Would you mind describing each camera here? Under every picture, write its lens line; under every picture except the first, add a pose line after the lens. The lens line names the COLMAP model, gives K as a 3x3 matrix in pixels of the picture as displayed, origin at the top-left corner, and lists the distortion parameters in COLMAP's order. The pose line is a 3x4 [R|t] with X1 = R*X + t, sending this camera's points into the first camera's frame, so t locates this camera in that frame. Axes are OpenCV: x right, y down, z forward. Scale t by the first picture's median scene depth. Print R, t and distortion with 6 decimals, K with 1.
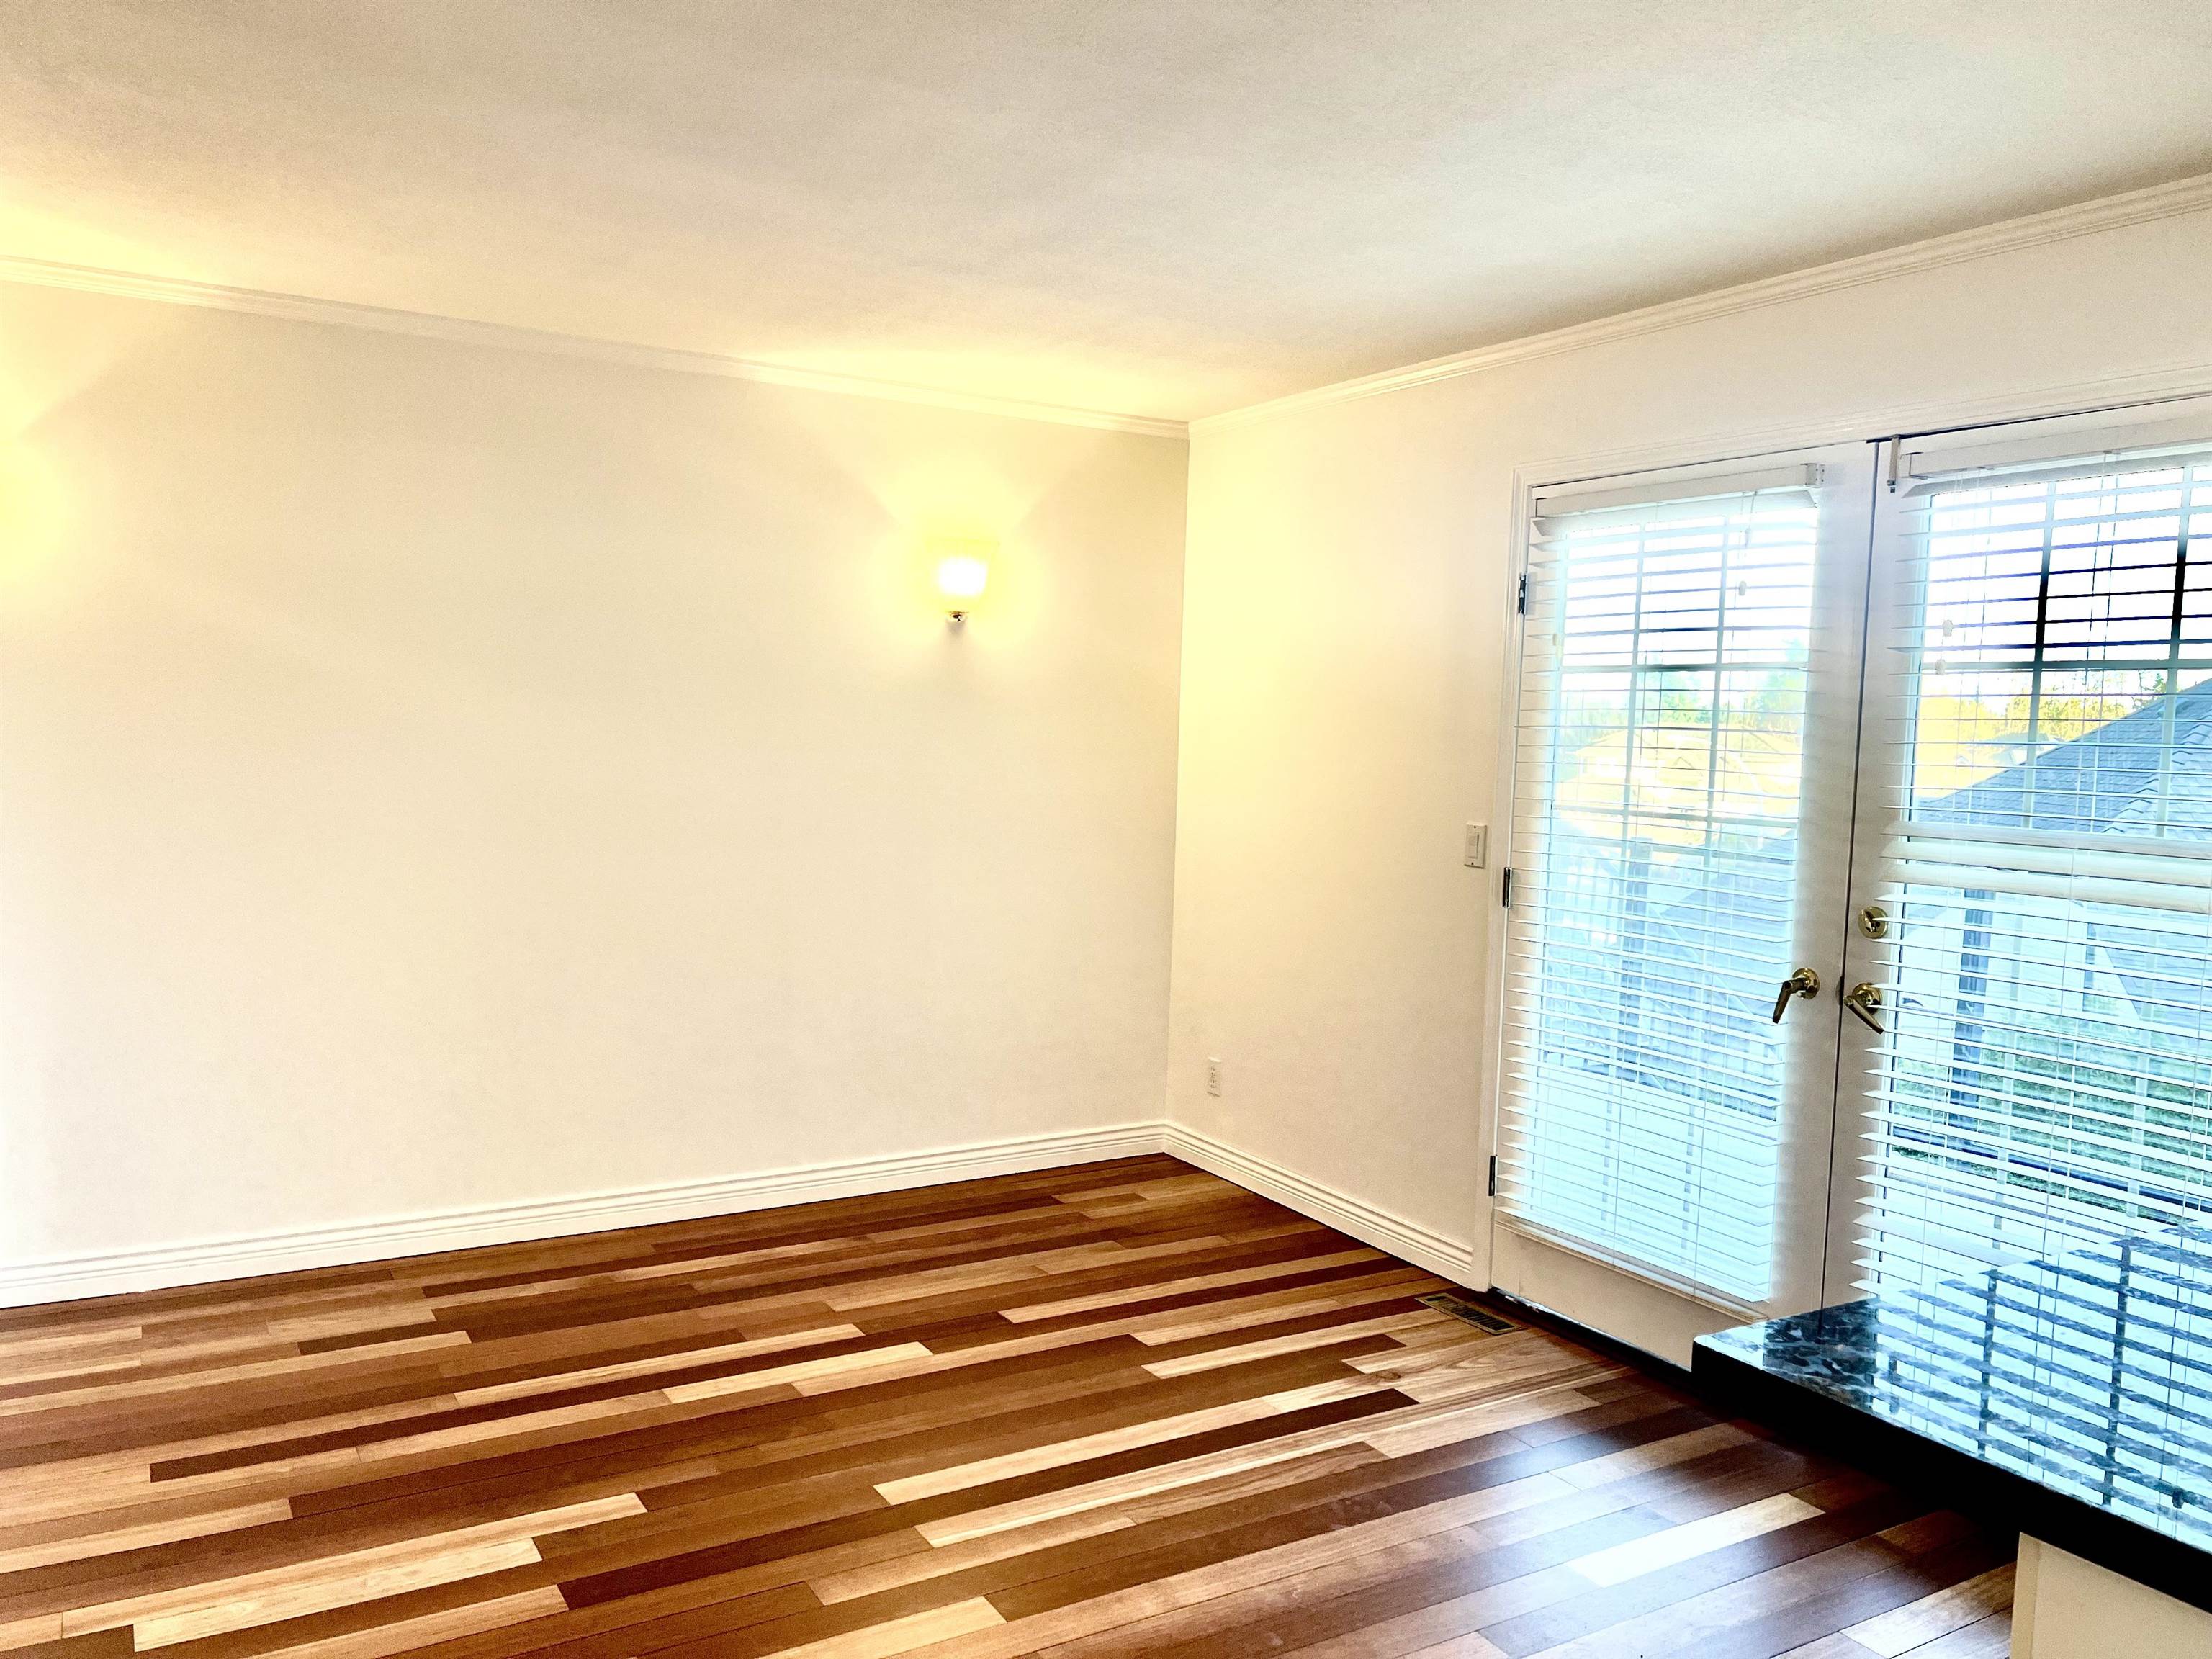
lens RADIAL K [[1683.3, 0, 1083.4], [0, 1683.3, 839.4], [0, 0, 1]] dist [0.126111, -0.158829]
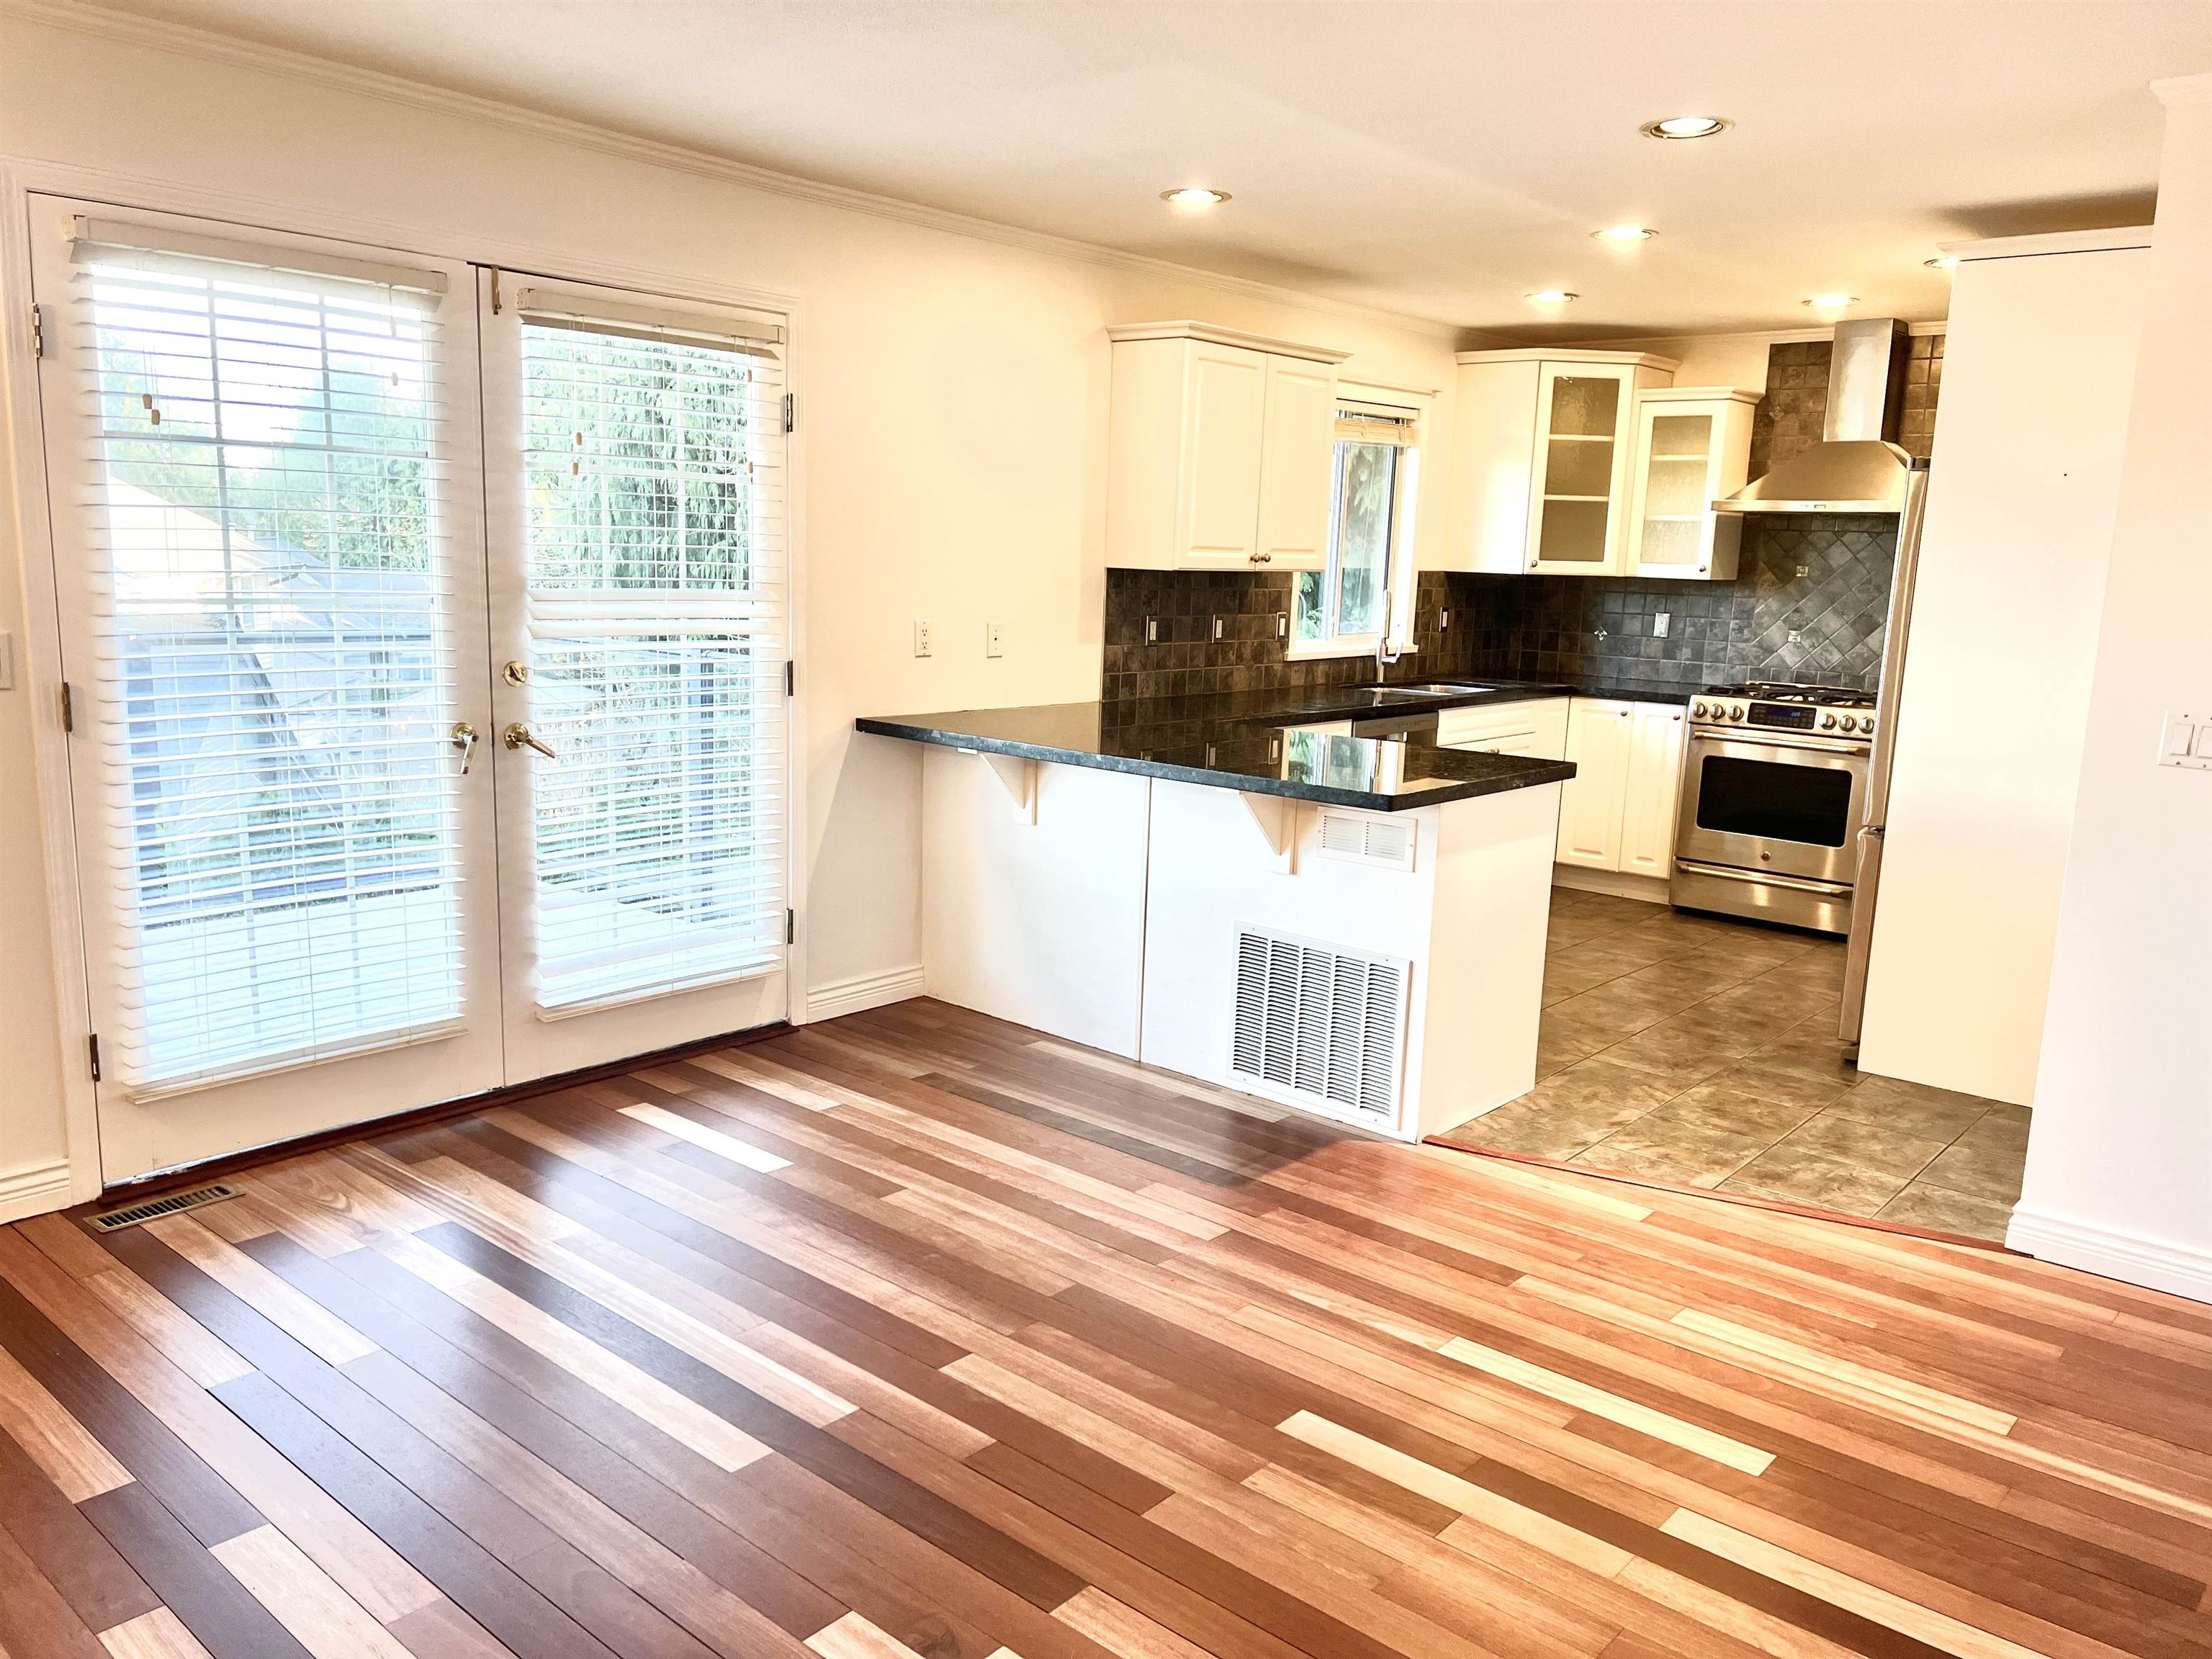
lens RADIAL K [[1683.3, 0, 1083.4], [0, 1683.3, 839.4], [0, 0, 1]] dist [0.126111, -0.158829]
pose [[-0.316875, -0.206979, 0.925608, -0.695913], [0.026508, 0.973585, 0.226782, -0.086402], [-0.948097, 0.096397, -0.303018, 0.827578]]
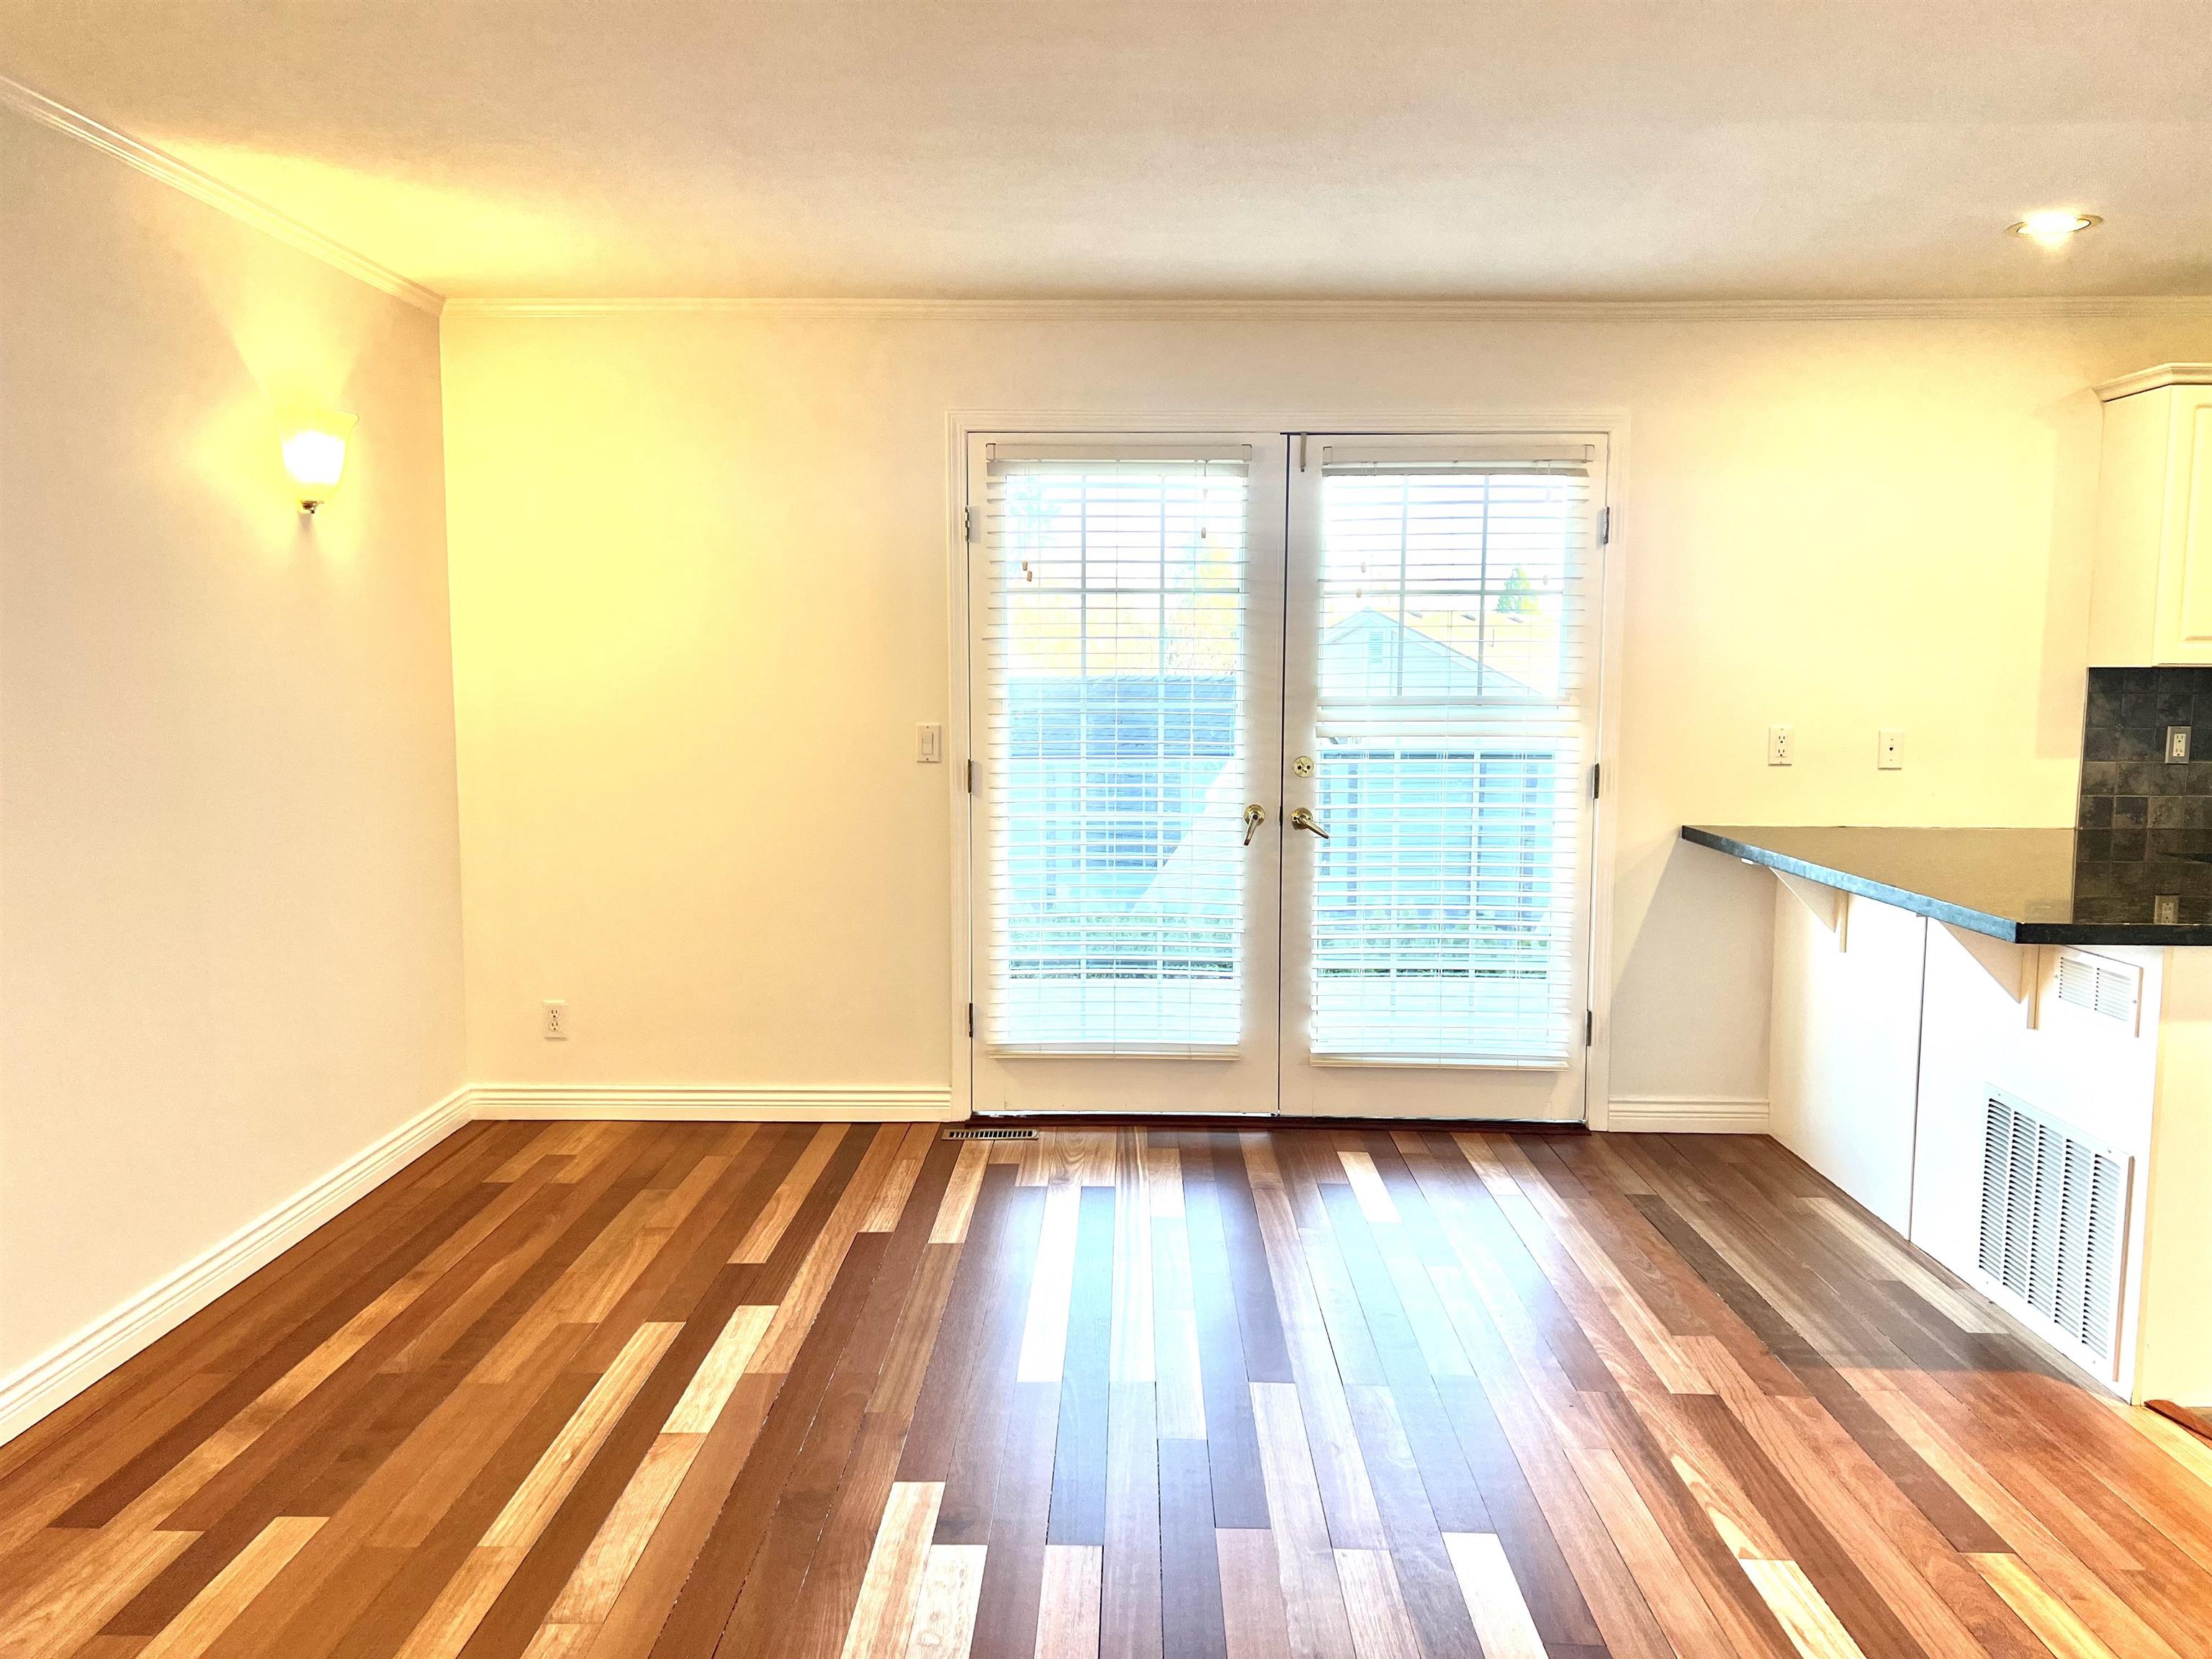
lens RADIAL K [[1683.3, 0, 1083.4], [0, 1683.3, 839.4], [0, 0, 1]] dist [0.126111, -0.158829]
pose [[0.525261, -0.116656, 0.842907, -0.726905], [0.074741, 0.993055, 0.090862, -0.029692], [-0.847653, 0.015273, 0.530332, 0.324700]]
